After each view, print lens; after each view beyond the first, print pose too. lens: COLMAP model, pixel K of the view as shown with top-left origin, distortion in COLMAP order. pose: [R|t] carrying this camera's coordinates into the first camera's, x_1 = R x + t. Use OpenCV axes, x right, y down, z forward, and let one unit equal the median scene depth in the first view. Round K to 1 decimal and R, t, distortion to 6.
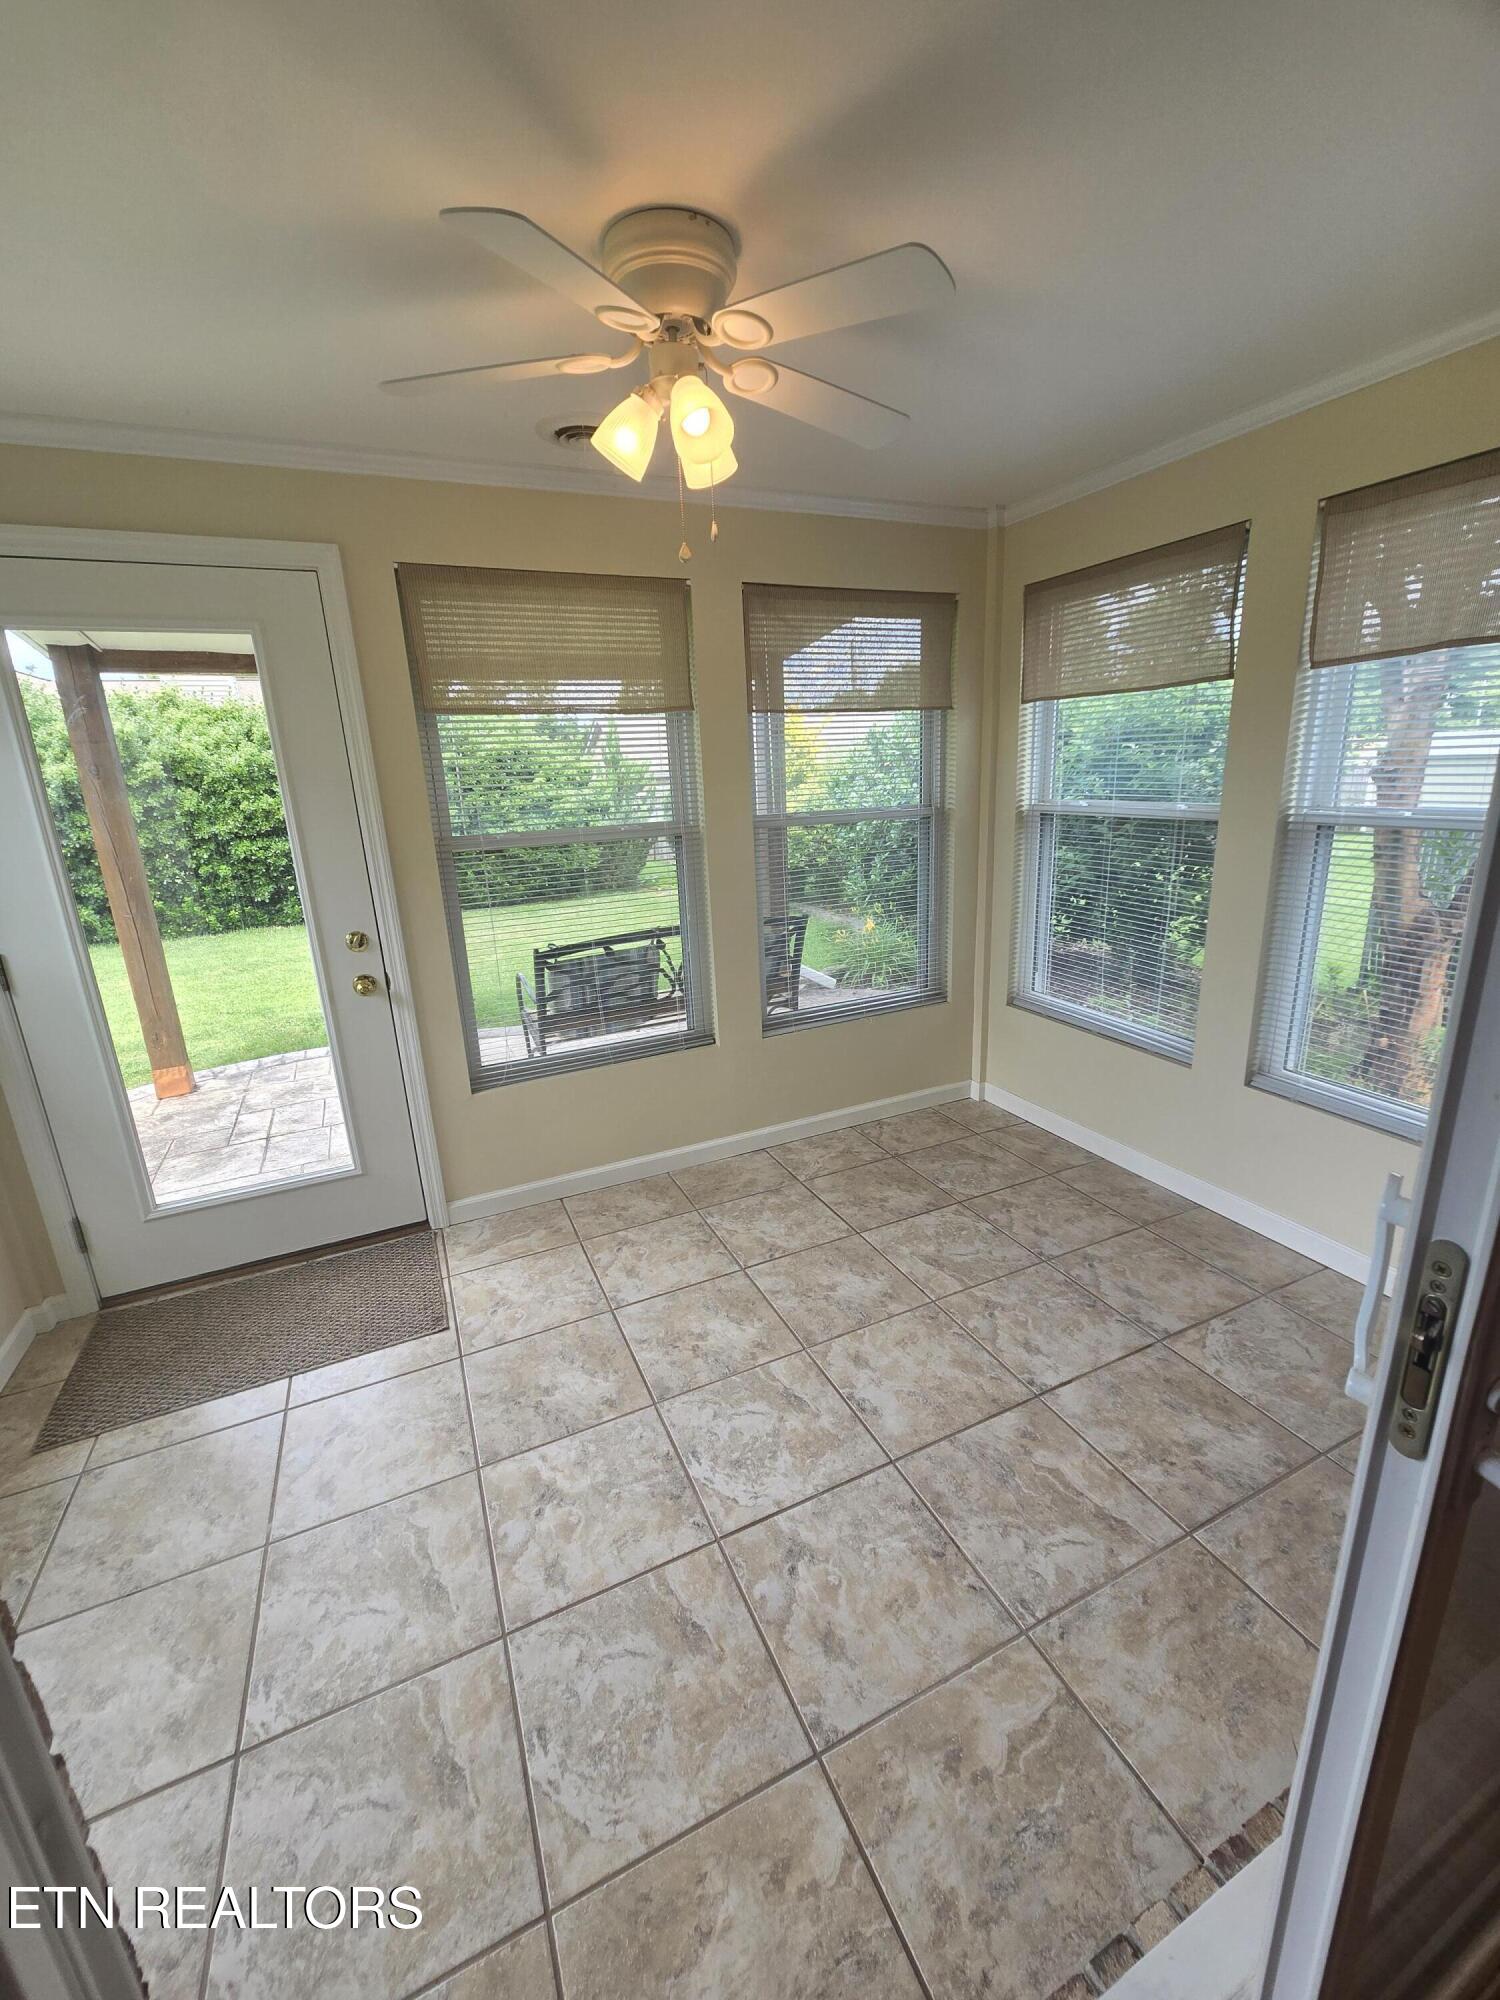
lens RADIAL K [[808.6, 0, 756.0], [0, 808.6, 996.7], [0, 0, 1]] dist [-0.001153, 0.000138]
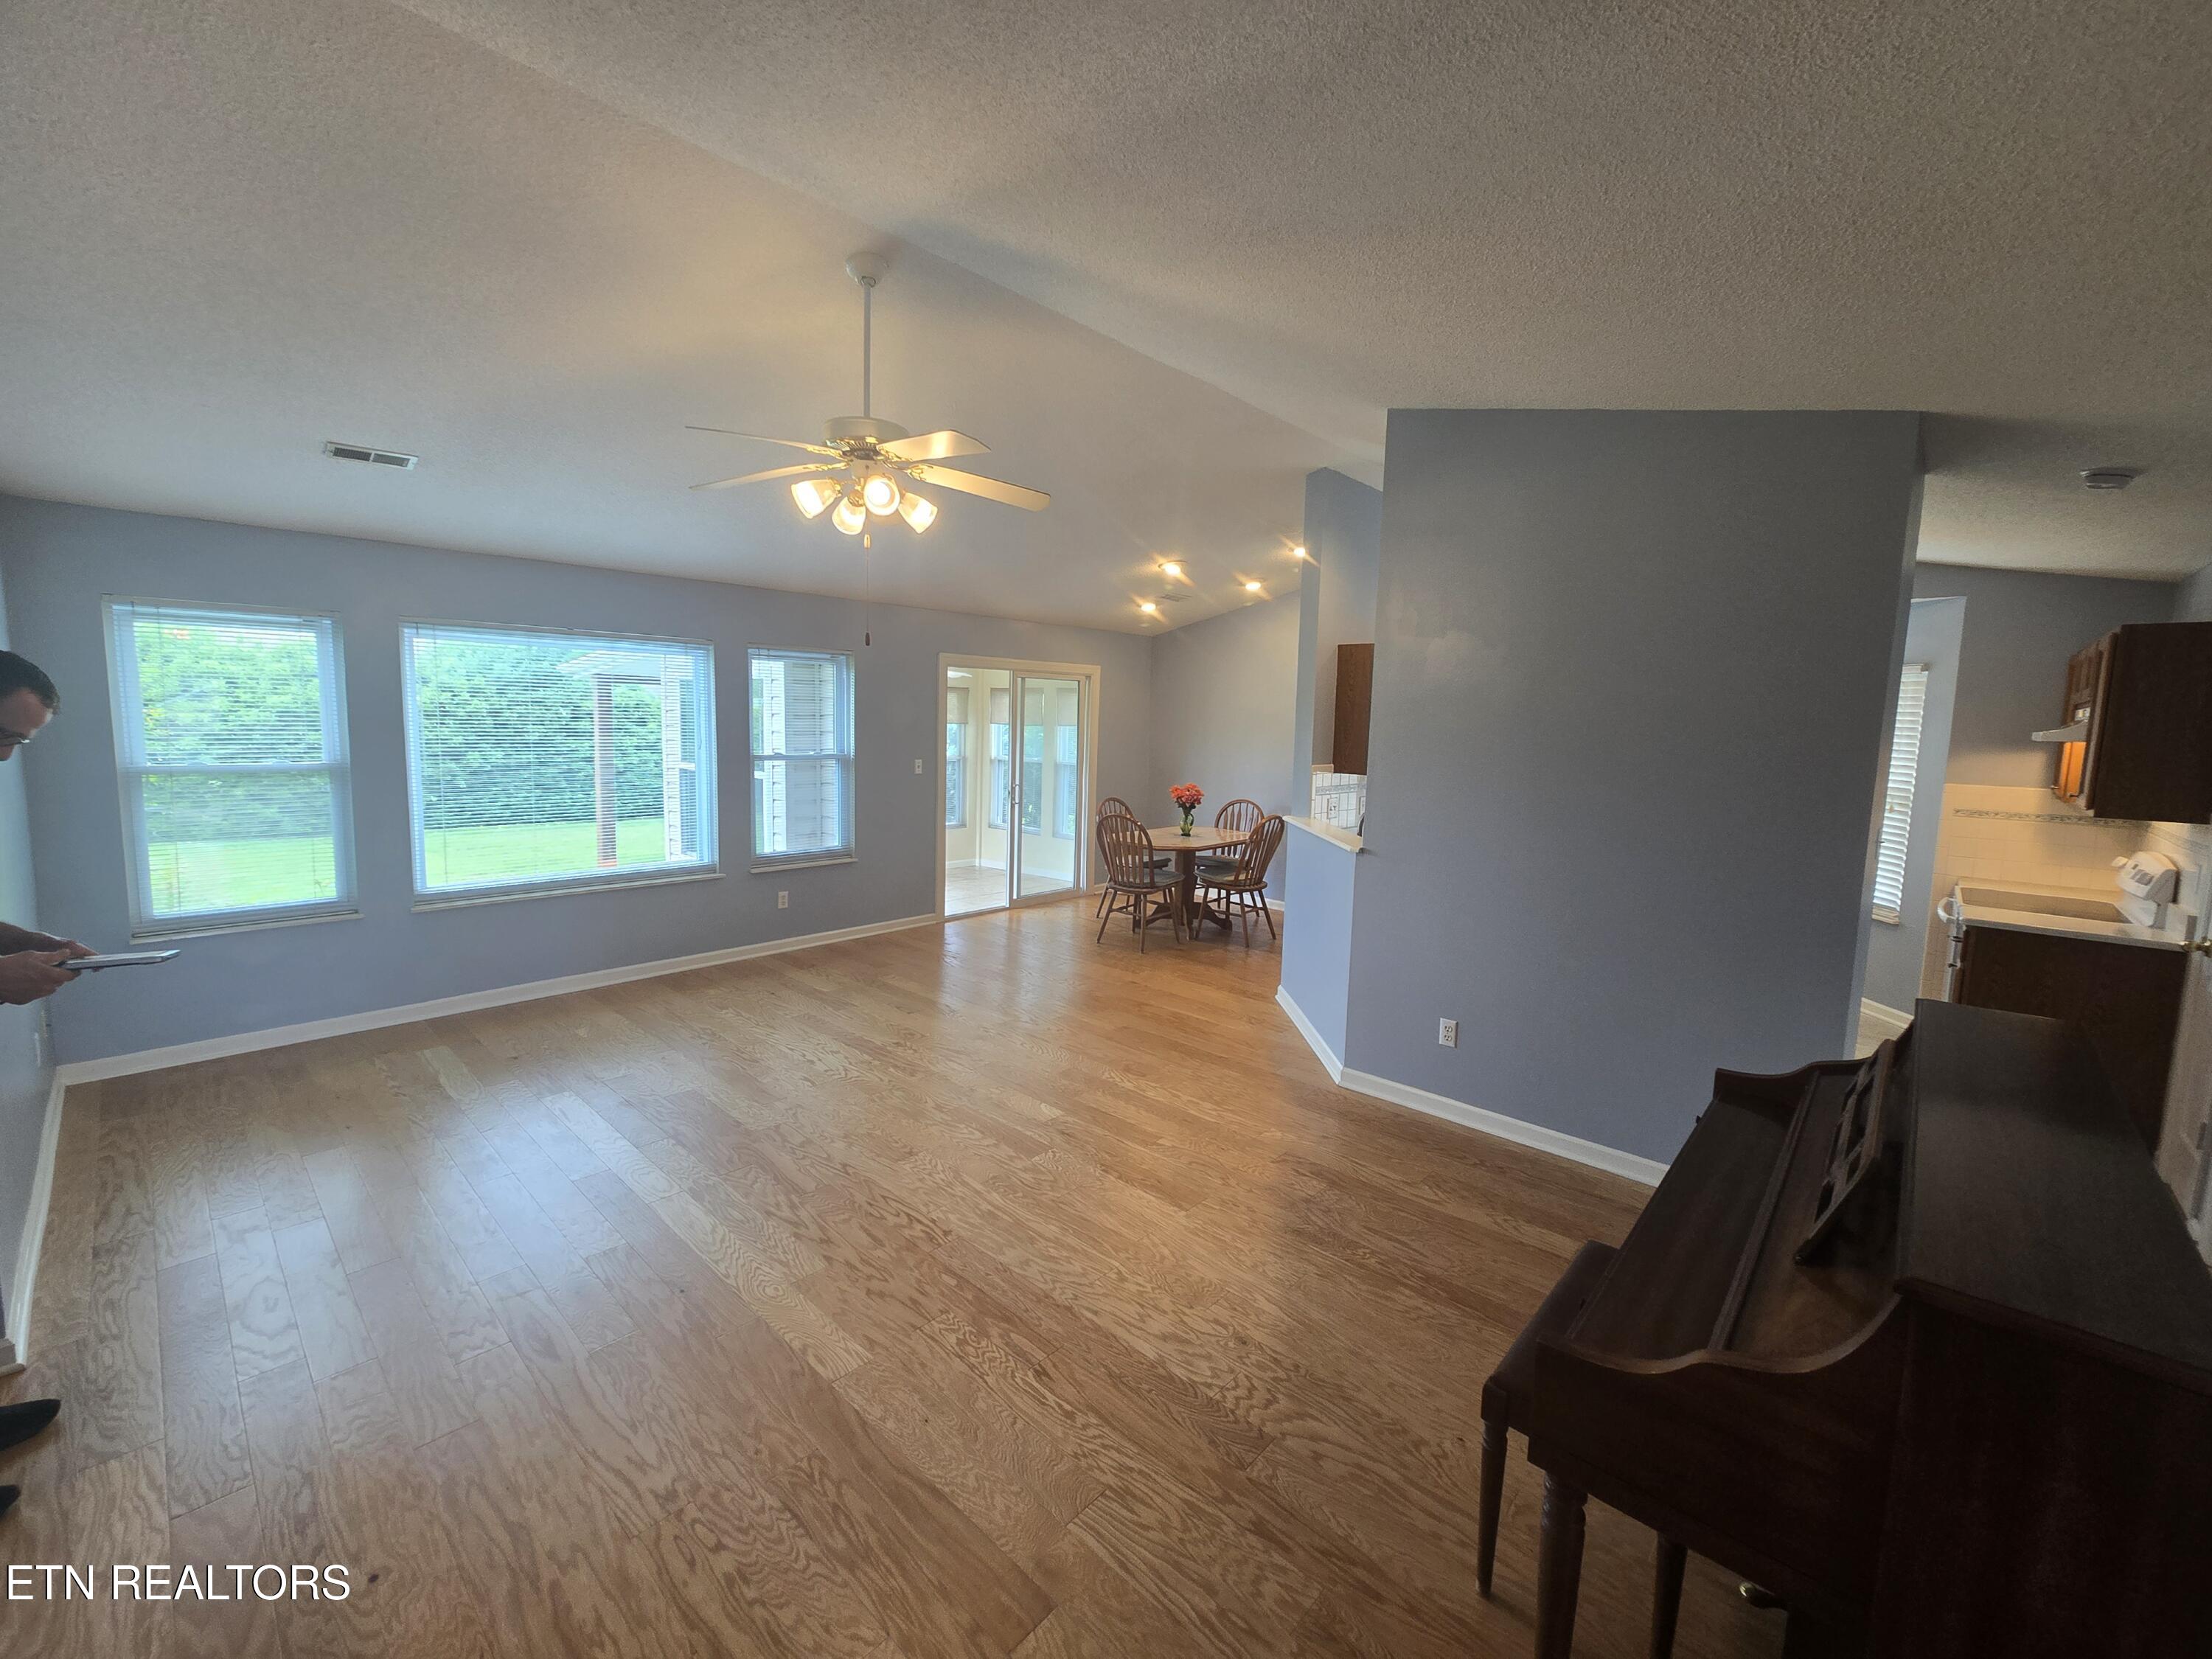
lens RADIAL K [[894.4, 0, 1107.0], [0, 894.4, 825.3], [0, 0, 1]] dist [-0.001153, 0.000138]
pose [[0.923663, 0.033354, 0.381750, -0.461219], [0.032518, 0.985790, -0.164808, 0.499388], [-0.381823, 0.164640, 0.909453, -1.855117]]
